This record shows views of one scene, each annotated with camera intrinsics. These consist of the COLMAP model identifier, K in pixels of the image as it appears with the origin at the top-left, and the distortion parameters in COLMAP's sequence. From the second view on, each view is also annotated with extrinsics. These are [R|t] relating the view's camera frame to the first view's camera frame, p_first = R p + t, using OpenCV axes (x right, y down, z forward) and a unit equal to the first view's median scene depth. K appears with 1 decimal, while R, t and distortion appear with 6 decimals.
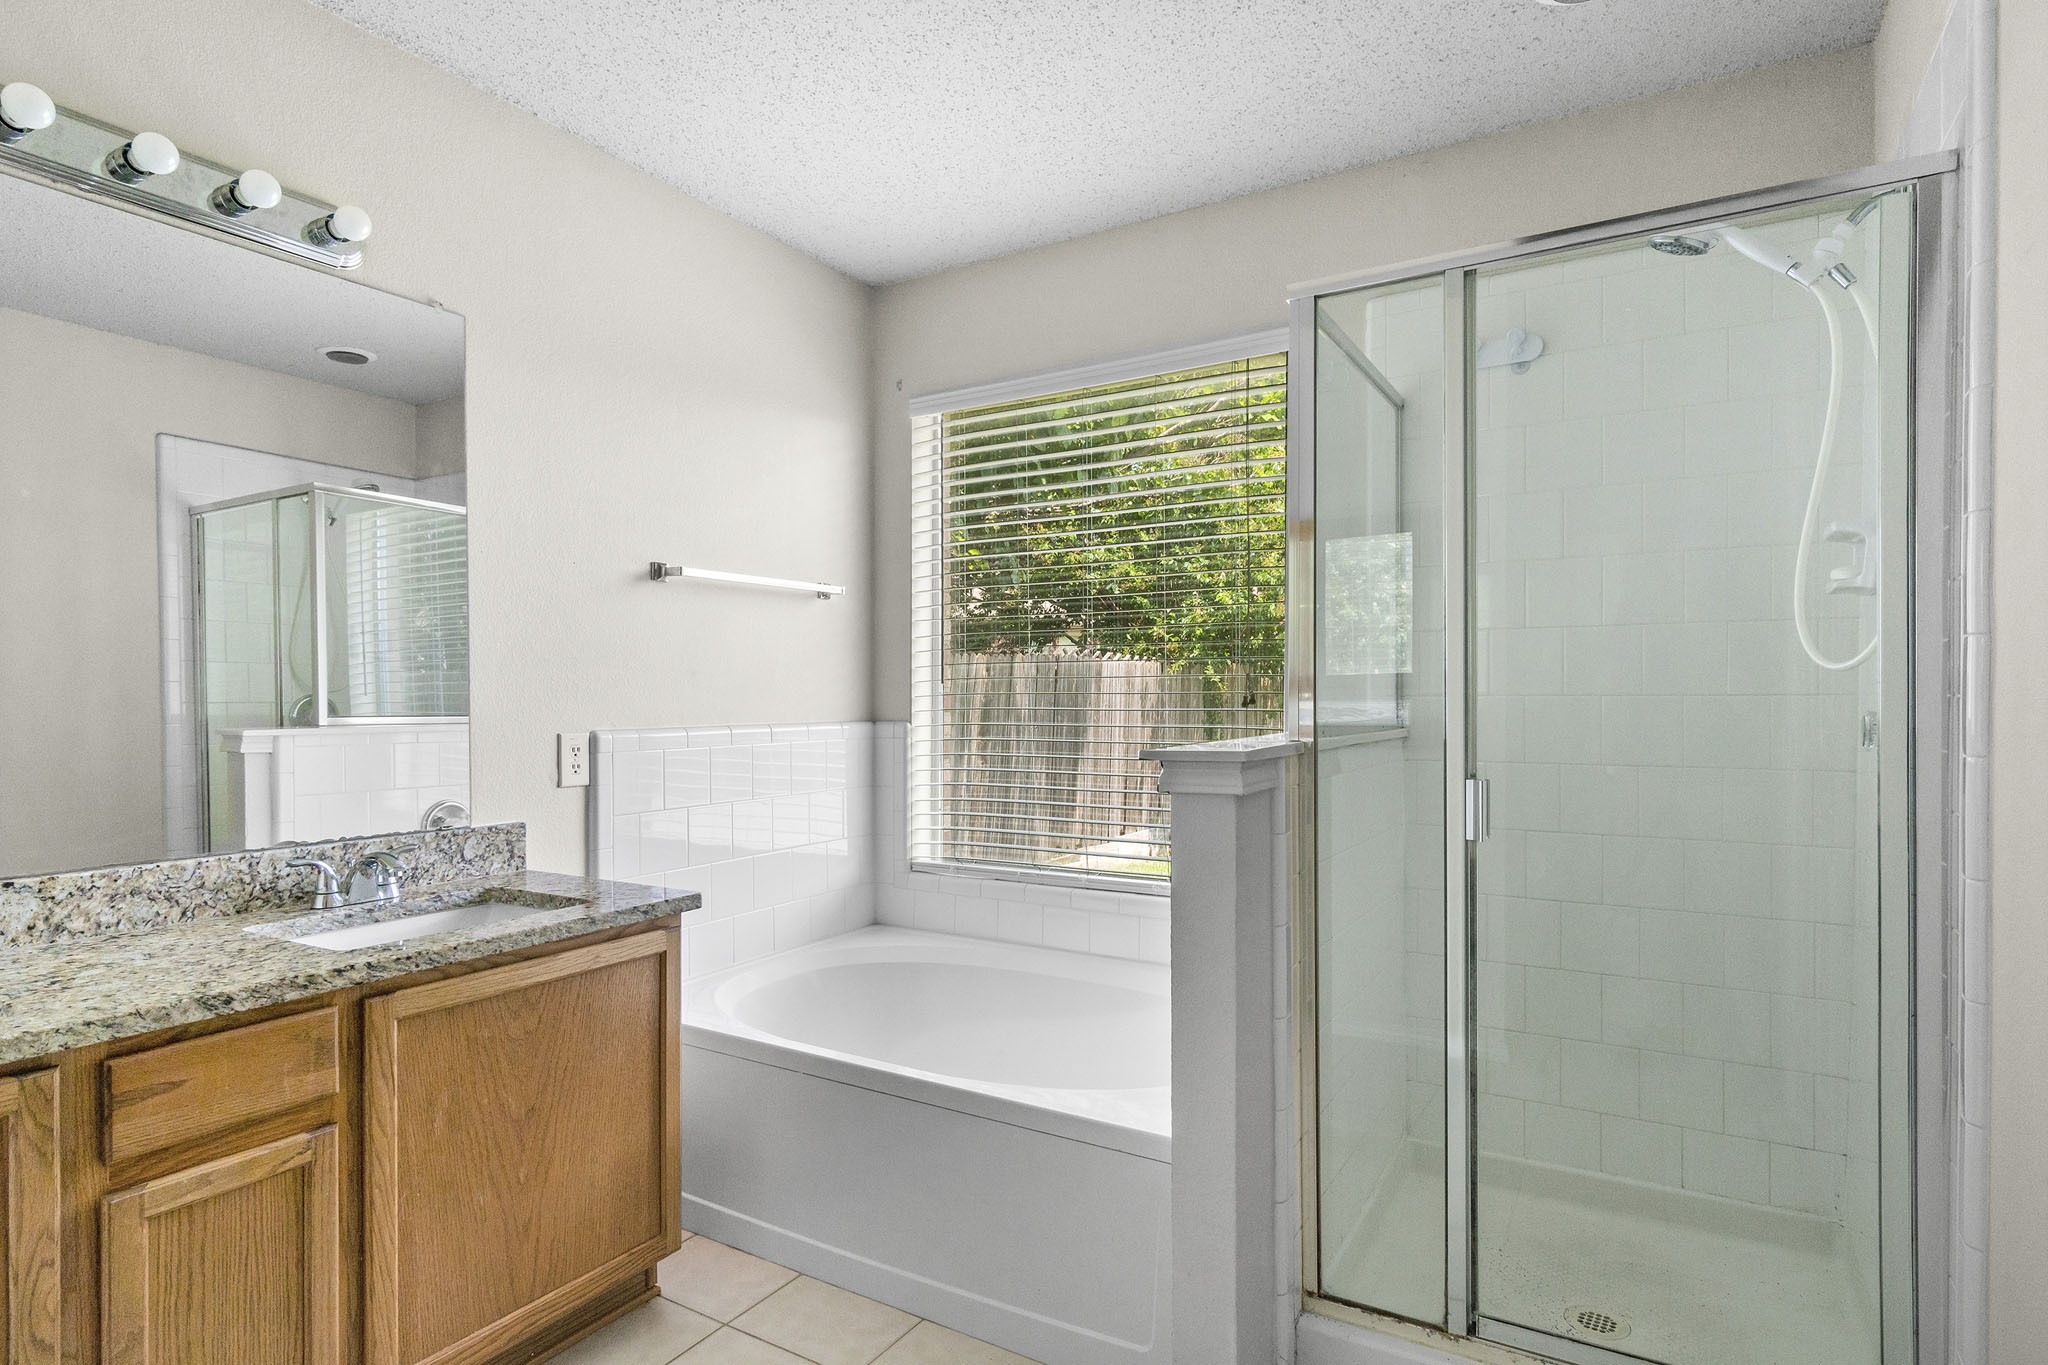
lens RADIAL K [[1107.8, 0, 1017.4], [0, 1107.8, 698.3], [0, 0, 1]] dist [0.001077, -0.002032]
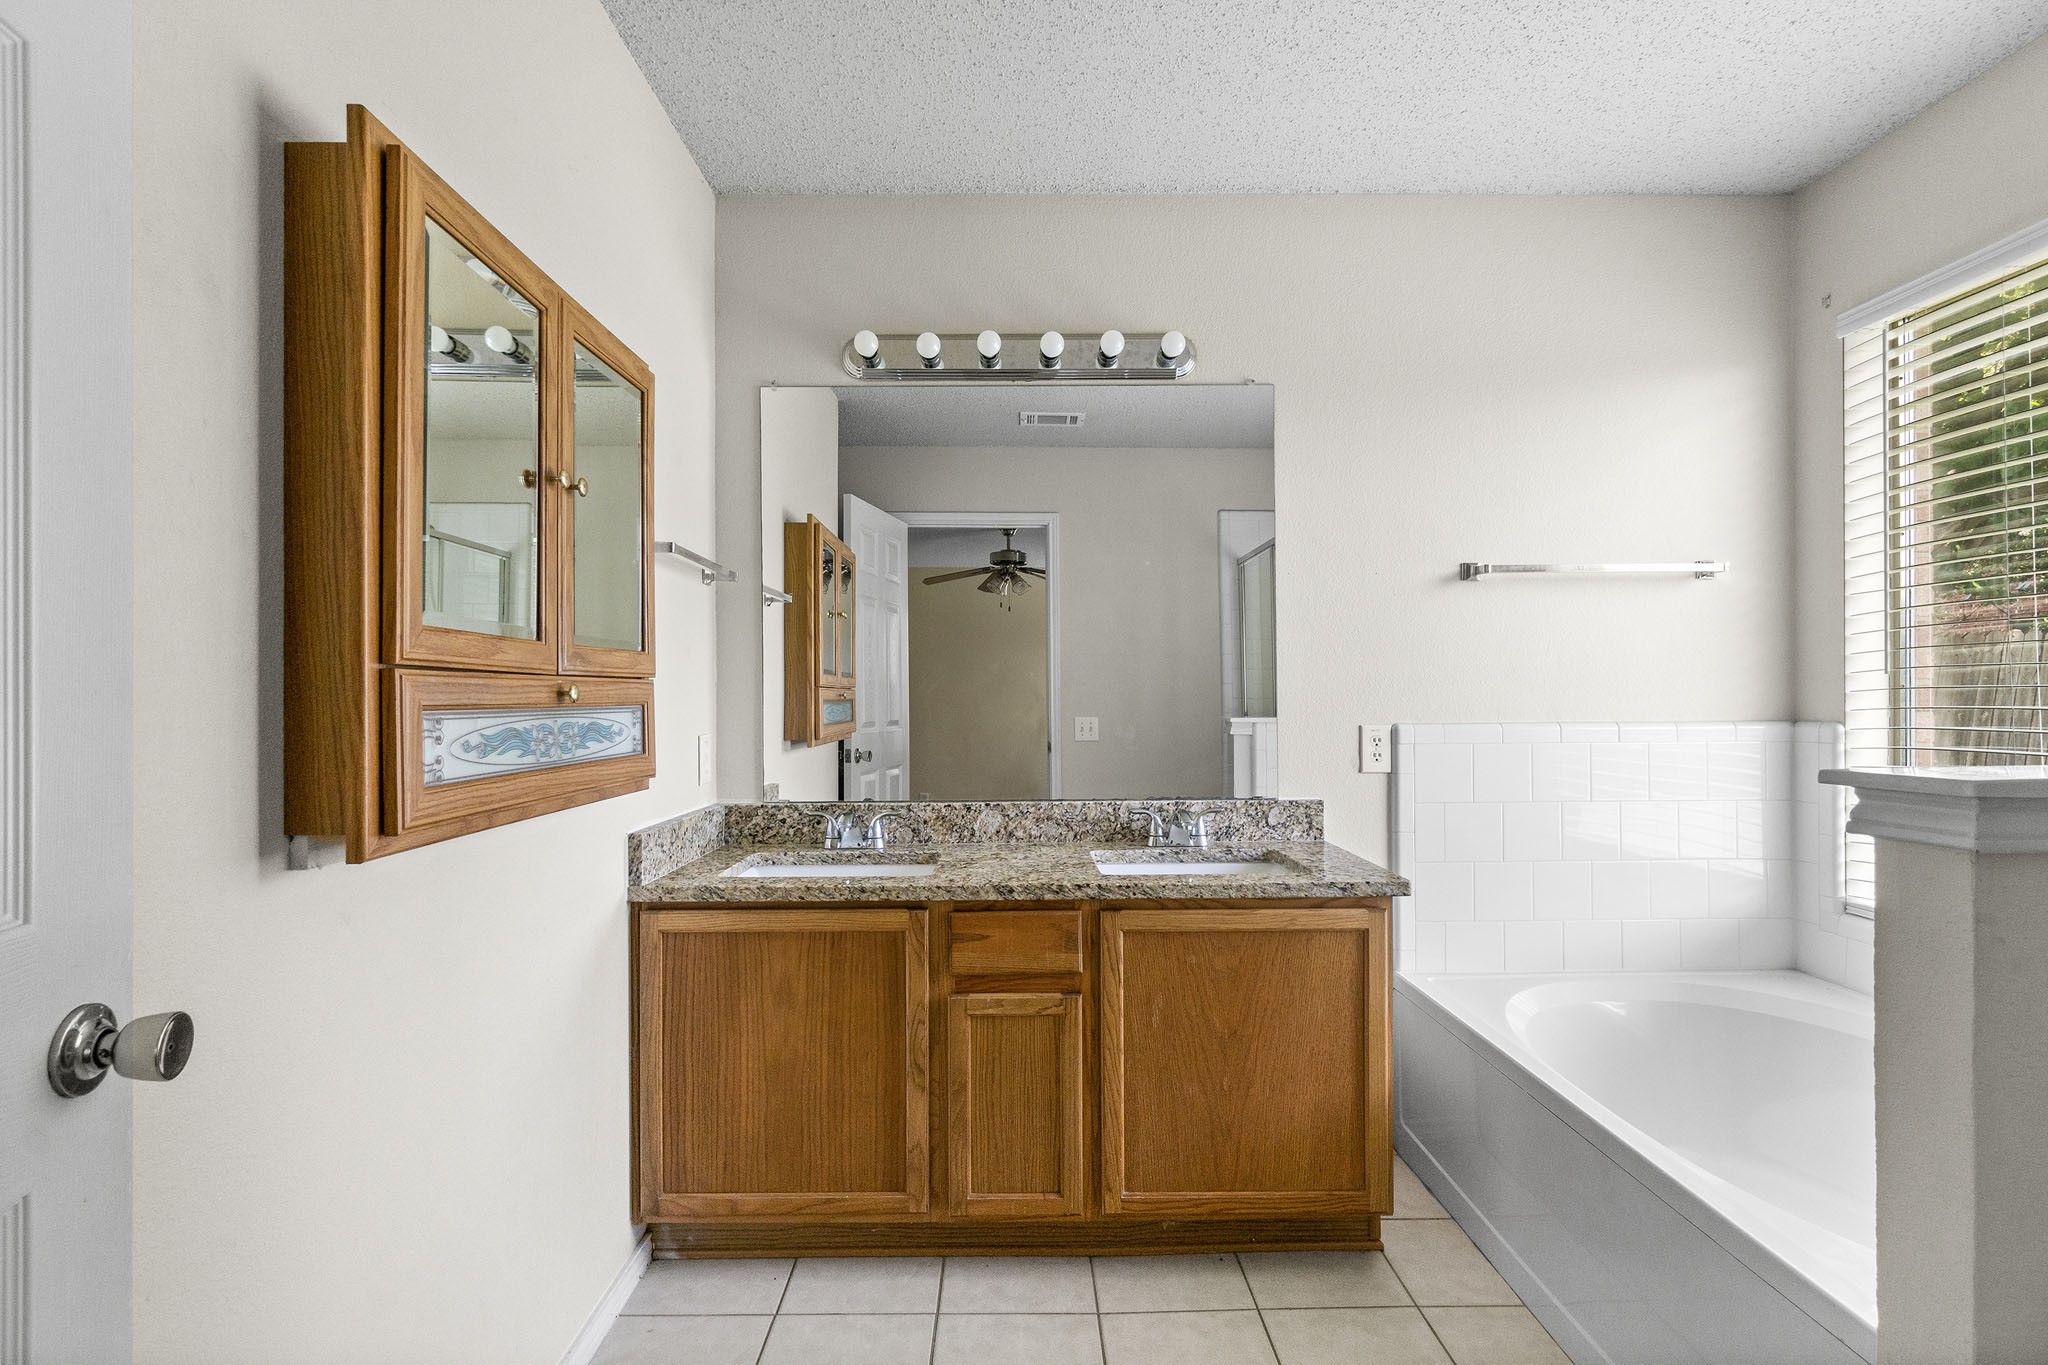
lens RADIAL K [[991.0, 0, 1022.3], [0, 991.0, 691.7], [0, 0, 1]] dist [-0.002226, 0.000451]
pose [[0.507407, -0.003184, -0.861701, 0.381091], [0.001471, 0.999995, -0.002829, -0.000055], [0.861705, 0.000167, 0.507409, 0.249079]]
